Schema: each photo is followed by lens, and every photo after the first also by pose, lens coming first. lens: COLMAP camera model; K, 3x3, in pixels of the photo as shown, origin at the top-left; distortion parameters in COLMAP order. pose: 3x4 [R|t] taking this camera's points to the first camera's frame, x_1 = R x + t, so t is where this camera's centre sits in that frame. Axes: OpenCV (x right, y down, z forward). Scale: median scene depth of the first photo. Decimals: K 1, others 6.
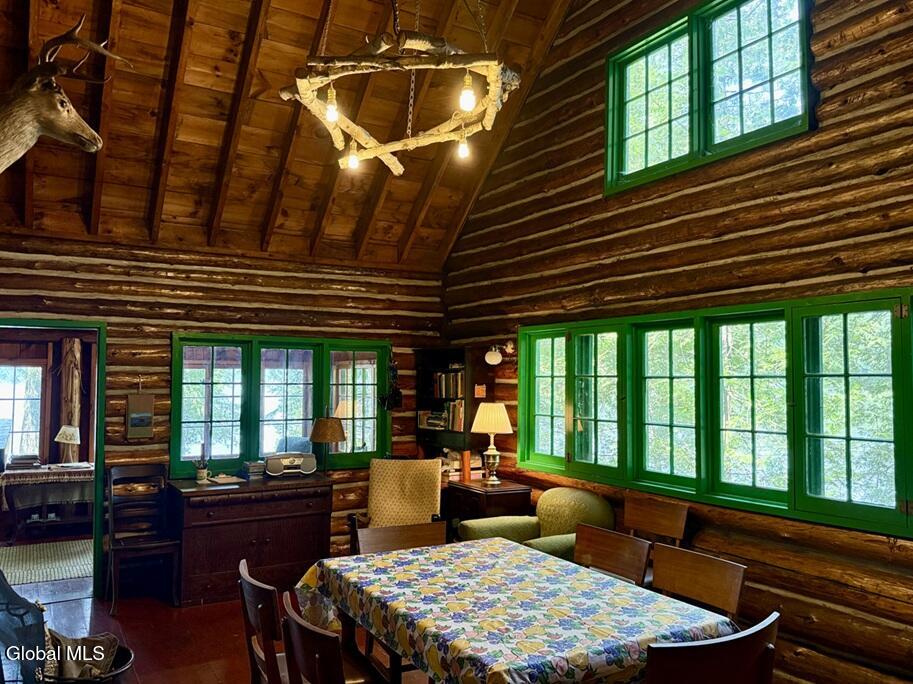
lens RADIAL K [[735.9, 0, 456.9], [0, 735.9, 343.6], [0, 0, 1]] dist [-0.001887, -0.009573]
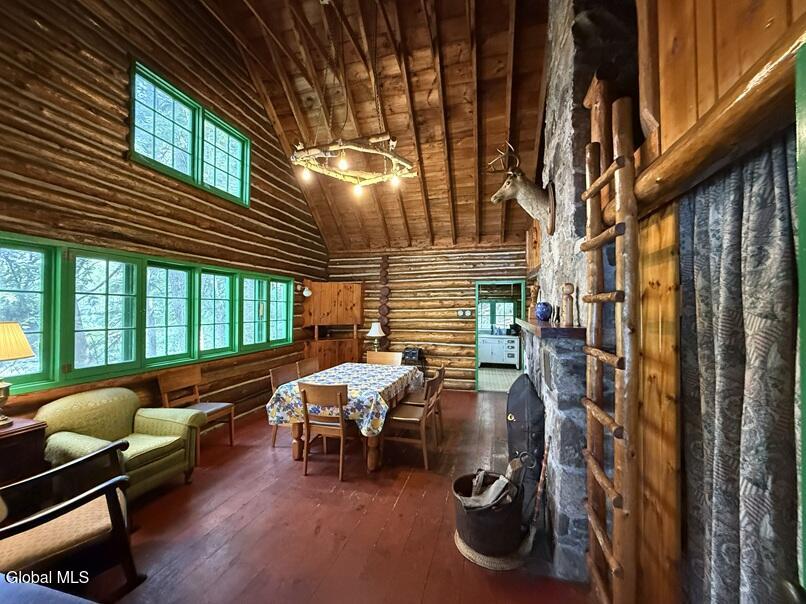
lens RADIAL K [[321.8, 0, 403.7], [0, 321.8, 302.6], [0, 0, 1]] dist [0.000480, 0.000027]
pose [[-0.702911, 0.000577, 0.711278, -0.644557], [-0.054615, 0.997004, -0.054781, 0.072808], [-0.709178, -0.077353, -0.700773, 1.185780]]
